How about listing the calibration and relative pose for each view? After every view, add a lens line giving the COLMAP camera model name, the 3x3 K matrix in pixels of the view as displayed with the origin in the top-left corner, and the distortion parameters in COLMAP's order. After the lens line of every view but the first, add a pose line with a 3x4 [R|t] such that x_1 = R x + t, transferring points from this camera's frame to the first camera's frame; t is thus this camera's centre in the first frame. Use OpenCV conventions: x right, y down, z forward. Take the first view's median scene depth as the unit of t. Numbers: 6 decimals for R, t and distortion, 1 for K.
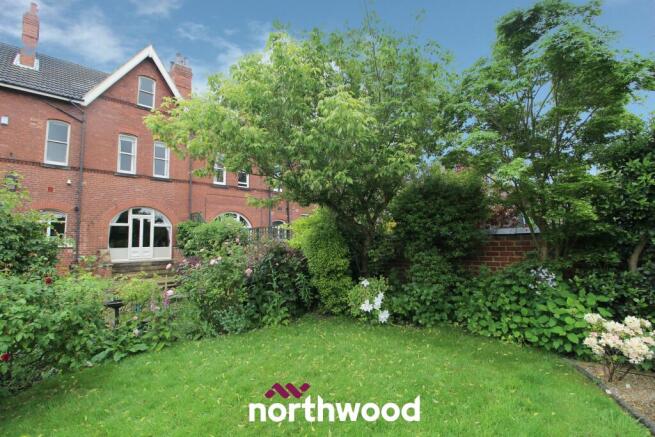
lens RADIAL K [[312.7, 0, 331.3], [0, 312.7, 212.3], [0, 0, 1]] dist [-0.007152, -0.007487]
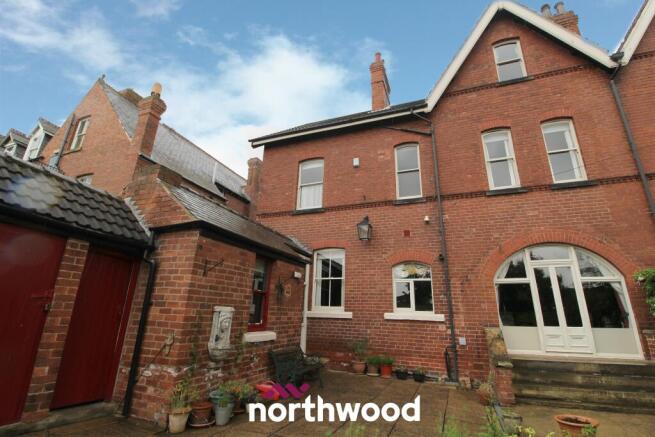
lens RADIAL K [[312.7, 0, 331.6], [0, 312.7, 212.9], [0, 0, 1]] dist [-0.007152, -0.007487]
pose [[0.417292, -0.269521, -0.867886, -0.328624], [0.051244, 0.960468, -0.273634, 0.061878], [0.907327, 0.069711, 0.414607, 0.511228]]
